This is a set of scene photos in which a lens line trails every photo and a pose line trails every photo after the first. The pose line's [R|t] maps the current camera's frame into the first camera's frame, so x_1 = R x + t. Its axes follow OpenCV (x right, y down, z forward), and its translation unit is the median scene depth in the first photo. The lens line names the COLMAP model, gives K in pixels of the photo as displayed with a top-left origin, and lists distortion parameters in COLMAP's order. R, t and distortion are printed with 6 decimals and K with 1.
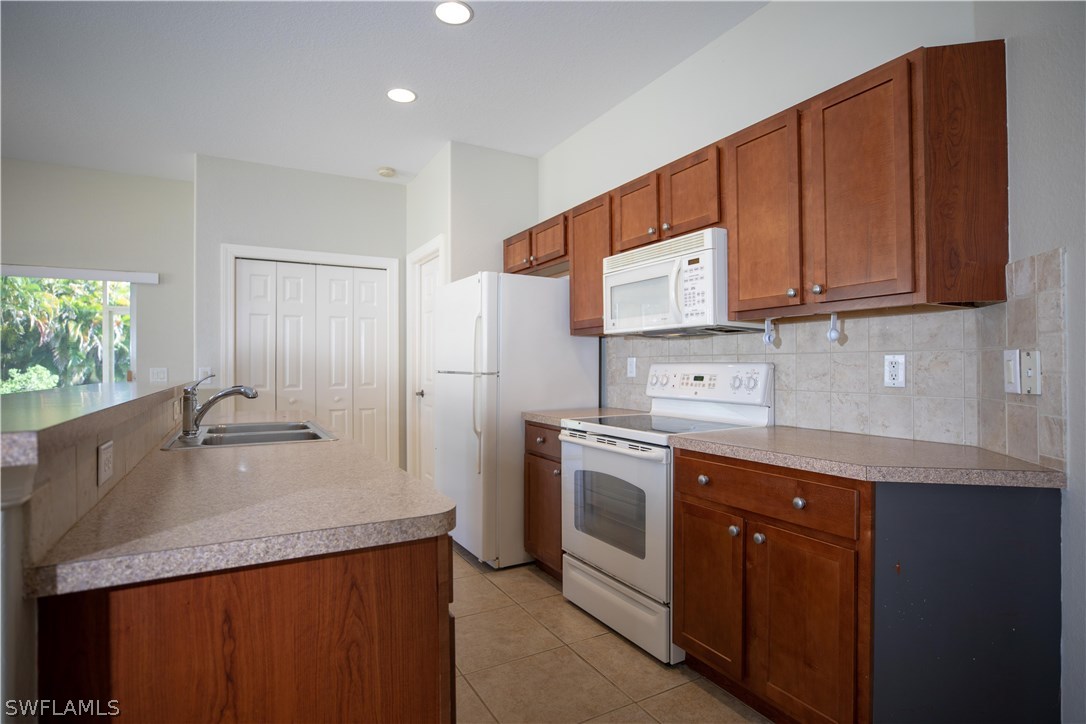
lens RADIAL K [[553.9, 0, 543.0], [0, 553.9, 362.0], [0, 0, 1]] dist [-0.023284, 0.000759]
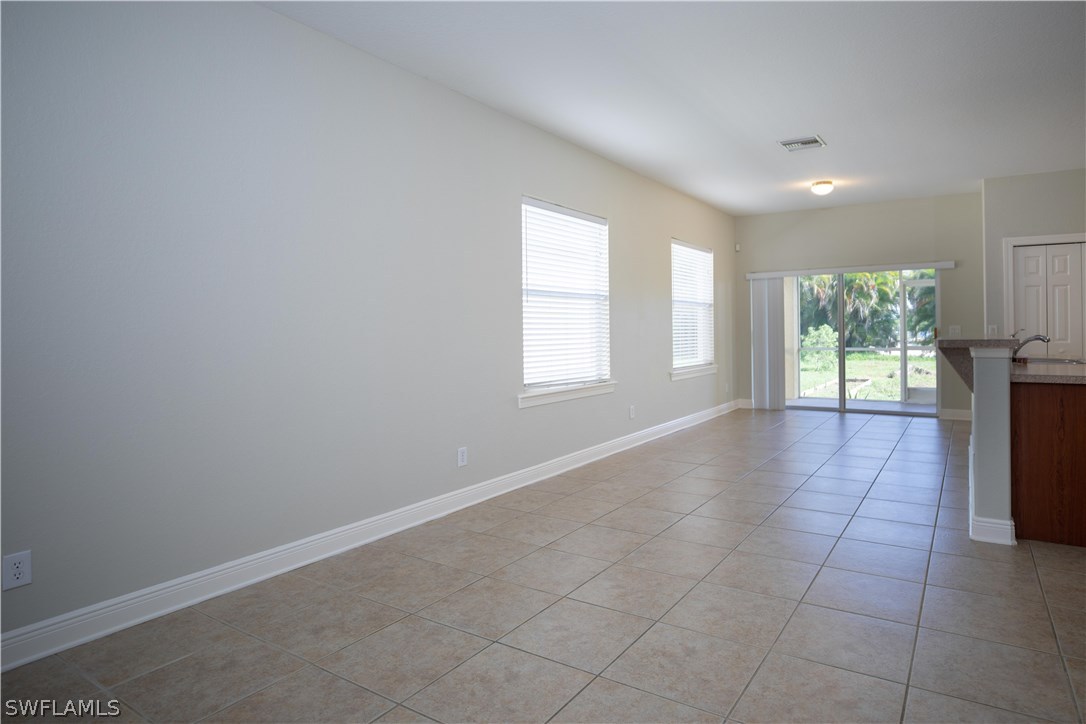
lens RADIAL K [[612.0, 0, 605.3], [0, 612.0, 323.2], [0, 0, 1]] dist [-0.013365, 0.000337]
pose [[0.500726, -0.006570, -0.865581, 0.331063], [0.012048, 0.999927, -0.000620, -0.009152], [0.865522, -0.010118, 0.500769, -0.870496]]
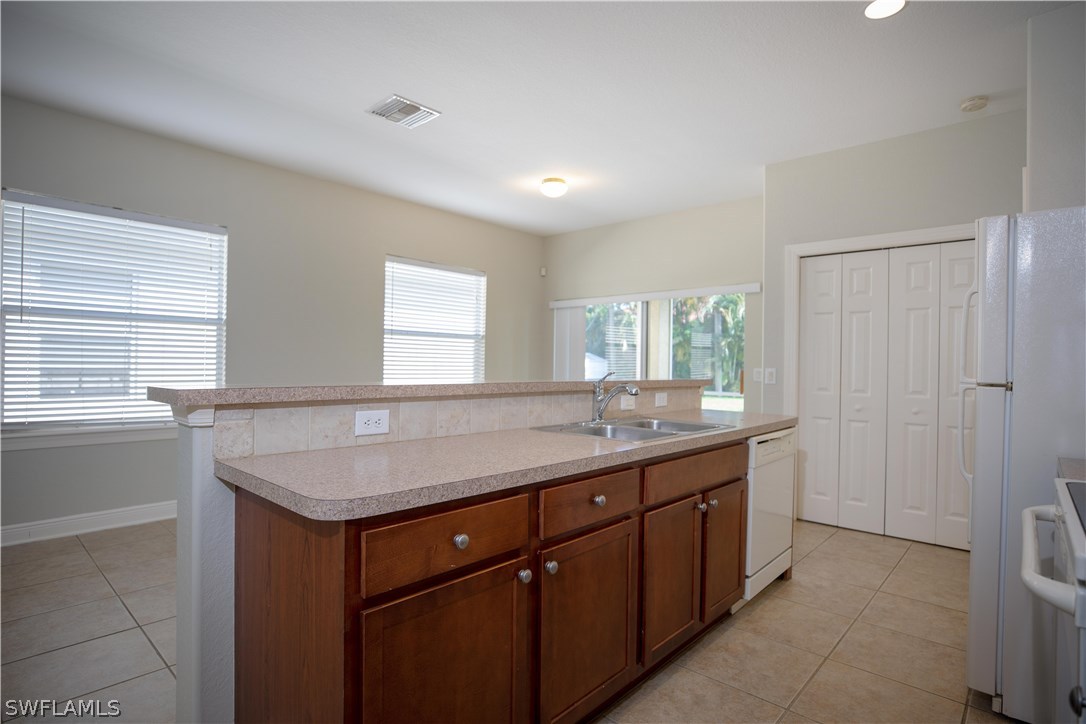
lens RADIAL K [[553.9, 0, 543.0], [0, 553.9, 362.0], [0, 0, 1]] dist [-0.023284, 0.000759]
pose [[0.320651, 0.006991, -0.947172, 0.296158], [-0.011866, 0.999924, 0.003363, -0.000176], [0.947123, 0.010161, 0.320710, 0.329366]]
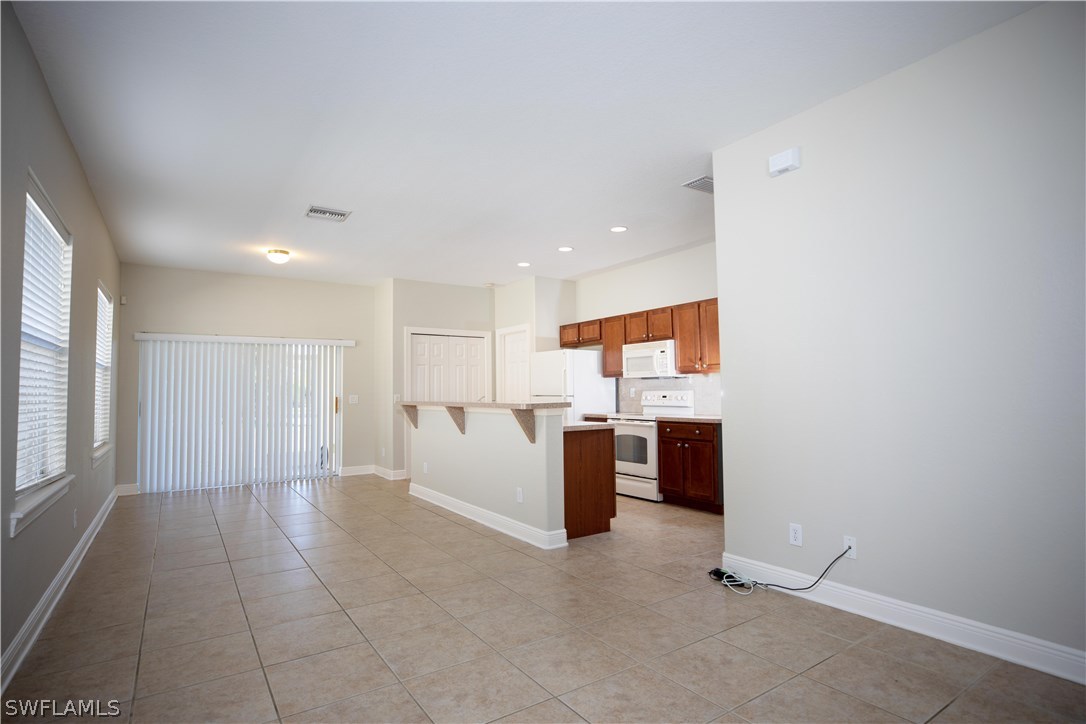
lens RADIAL K [[553.9, 0, 543.0], [0, 553.9, 362.0], [0, 0, 1]] dist [-0.023284, 0.000759]
pose [[0.996643, -0.002531, 0.081830, -0.359528], [0.006634, 0.998732, -0.049901, -0.003817], [-0.081600, 0.050276, 0.995396, -1.106520]]
